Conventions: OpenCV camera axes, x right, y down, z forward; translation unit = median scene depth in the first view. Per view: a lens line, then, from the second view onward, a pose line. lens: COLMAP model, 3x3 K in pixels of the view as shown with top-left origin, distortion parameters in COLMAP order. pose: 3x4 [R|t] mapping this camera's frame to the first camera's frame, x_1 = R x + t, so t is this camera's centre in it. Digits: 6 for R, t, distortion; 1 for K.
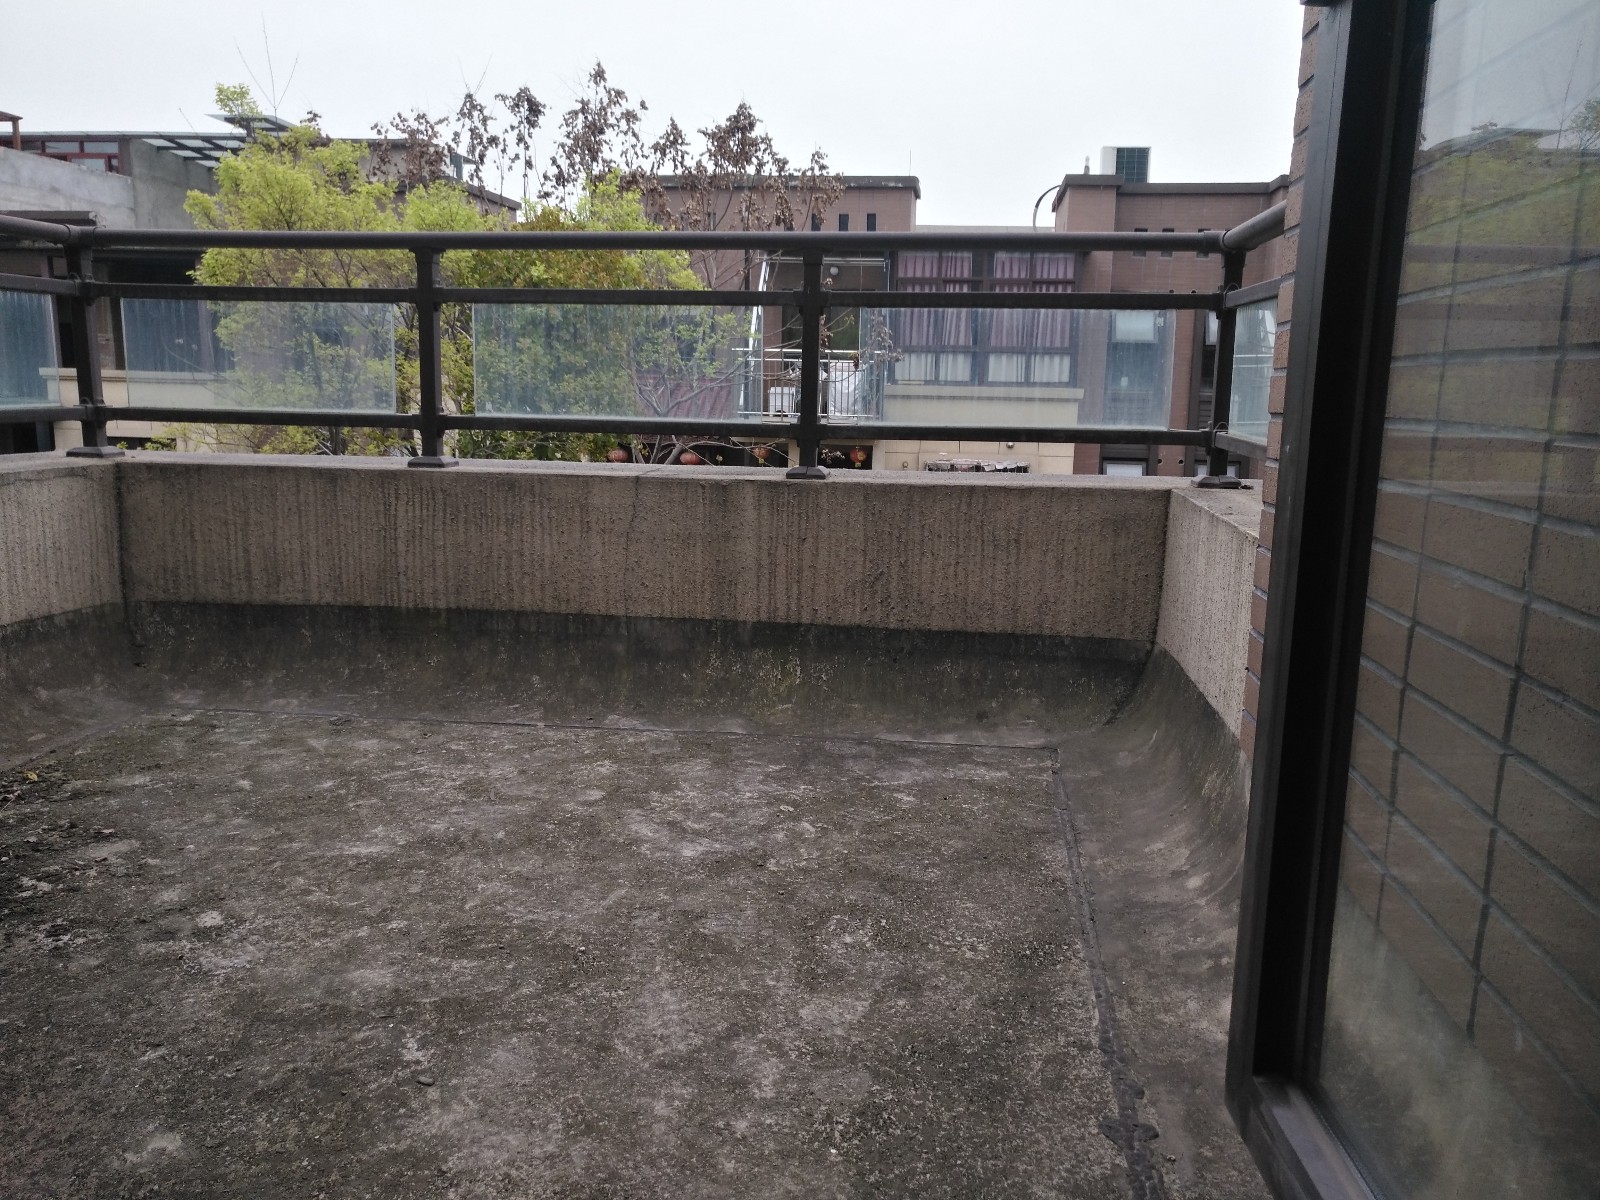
lens RADIAL K [[1260.6, 0, 799.4], [0, 1260.6, 604.5], [0, 0, 1]] dist [0.004021, 0.009344]
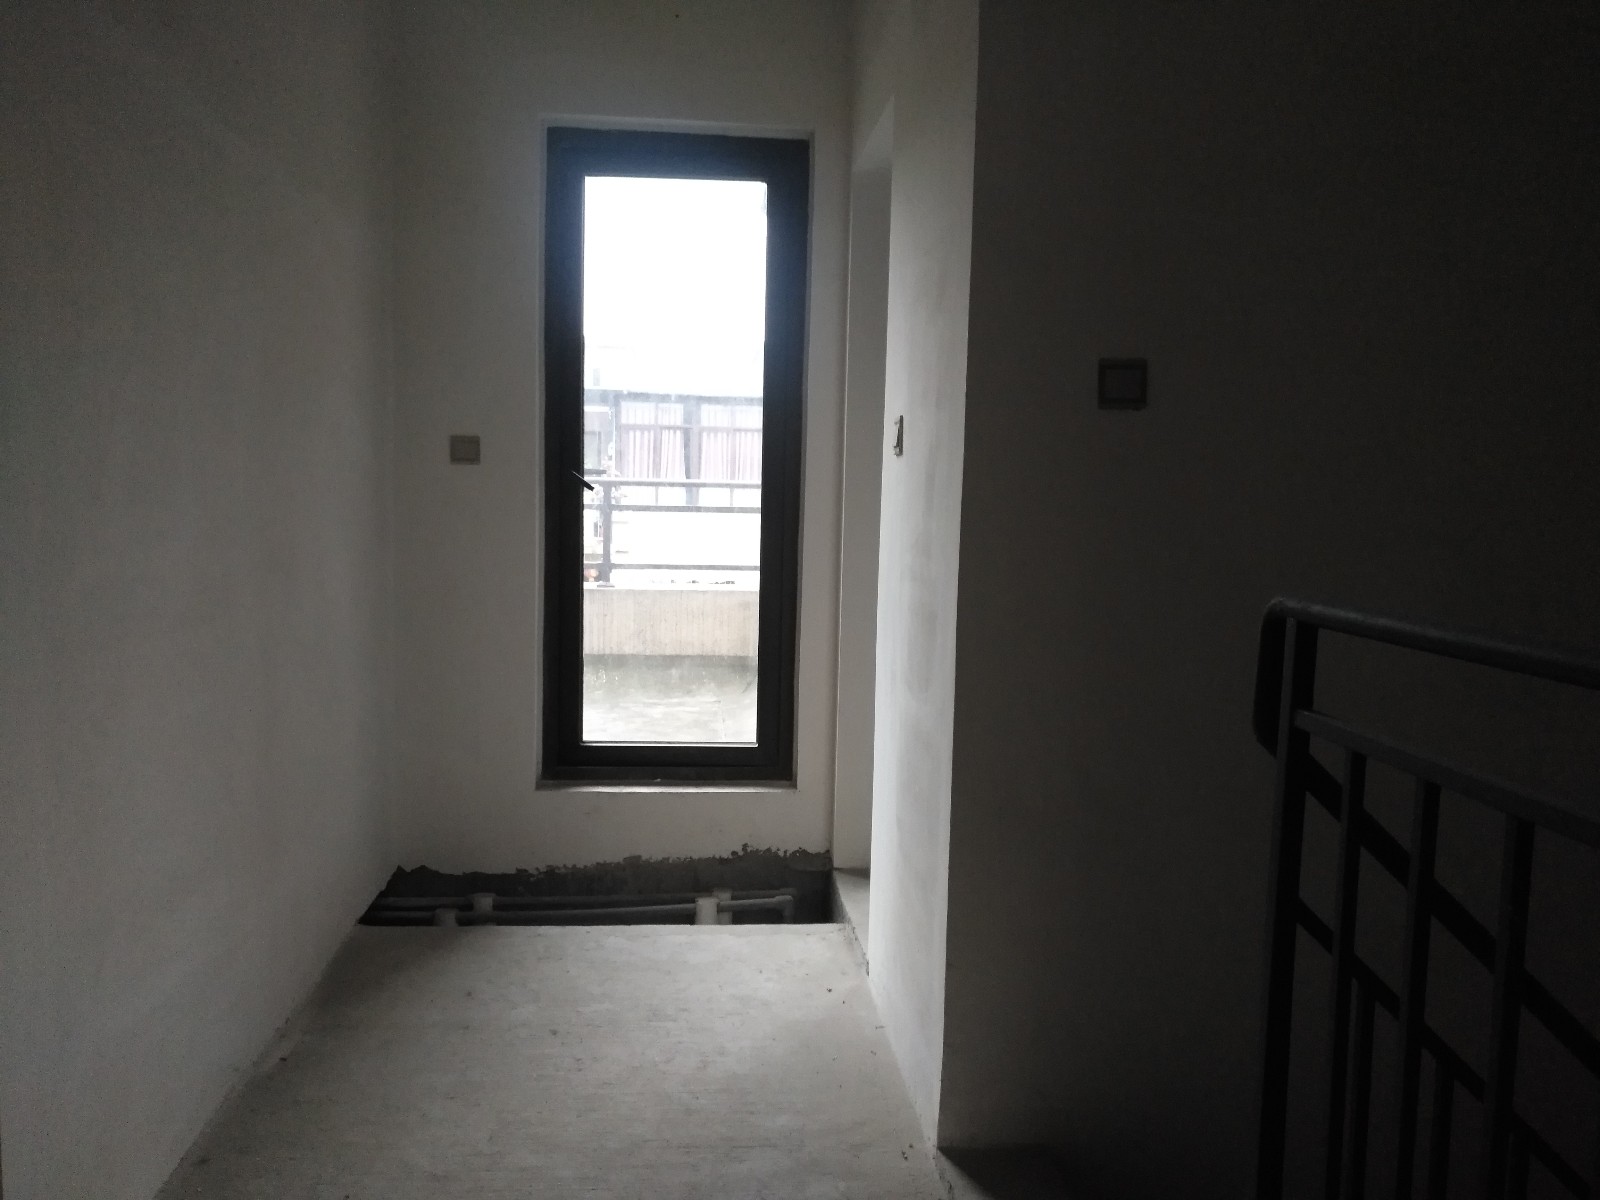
lens RADIAL K [[1260.6, 0, 800.2], [0, 1260.6, 602.3], [0, 0, 1]] dist [0.004021, 0.009344]
pose [[0.975043, -0.007384, 0.221895, -0.155518], [0.027855, 0.995618, -0.089270, 0.132460], [-0.220264, 0.093223, 0.970975, -1.208798]]
